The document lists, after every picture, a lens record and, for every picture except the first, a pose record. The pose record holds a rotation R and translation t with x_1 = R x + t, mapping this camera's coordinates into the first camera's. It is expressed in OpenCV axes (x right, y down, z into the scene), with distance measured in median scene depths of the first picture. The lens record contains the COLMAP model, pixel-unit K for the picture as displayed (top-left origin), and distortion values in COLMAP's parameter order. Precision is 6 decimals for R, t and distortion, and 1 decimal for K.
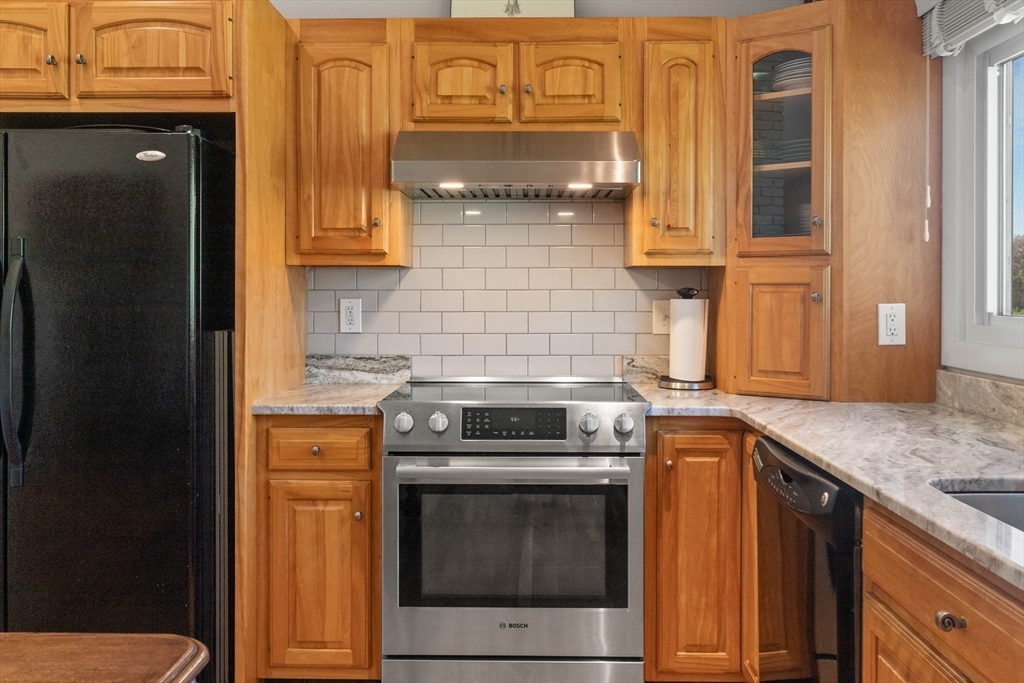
lens RADIAL K [[886.4, 0, 493.7], [0, 886.4, 303.1], [0, 0, 1]] dist [-0.007607, -0.004805]
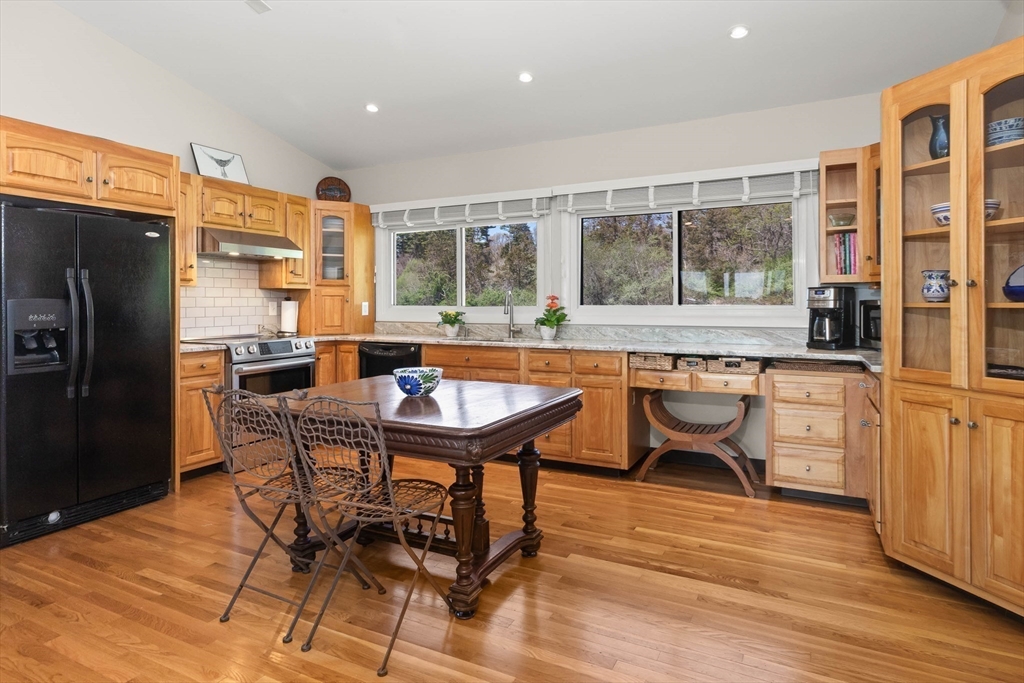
lens RADIAL K [[587.1, 0, 499.7], [0, 587.1, 311.4], [0, 0, 1]] dist [0.005050, 0.001190]
pose [[0.456256, -0.016641, 0.889693, -1.093841], [0.010447, 0.999856, 0.013344, 0.009624], [-0.889787, 0.003207, 0.456365, -0.354280]]
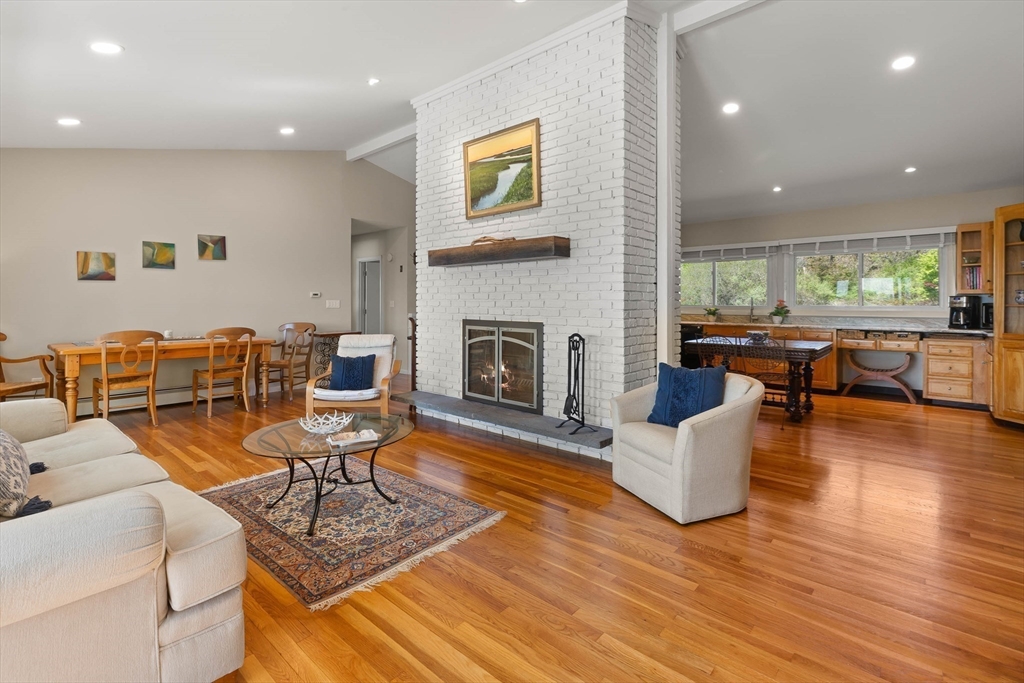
lens RADIAL K [[473.9, 0, 508.4], [0, 473.9, 308.8], [0, 0, 1]] dist [0.012542, -0.001614]
pose [[0.653270, -0.011238, 0.757041, -2.421262], [0.005884, 0.999935, 0.009767, 0.003086], [-0.757102, -0.001926, 0.653294, -0.273934]]
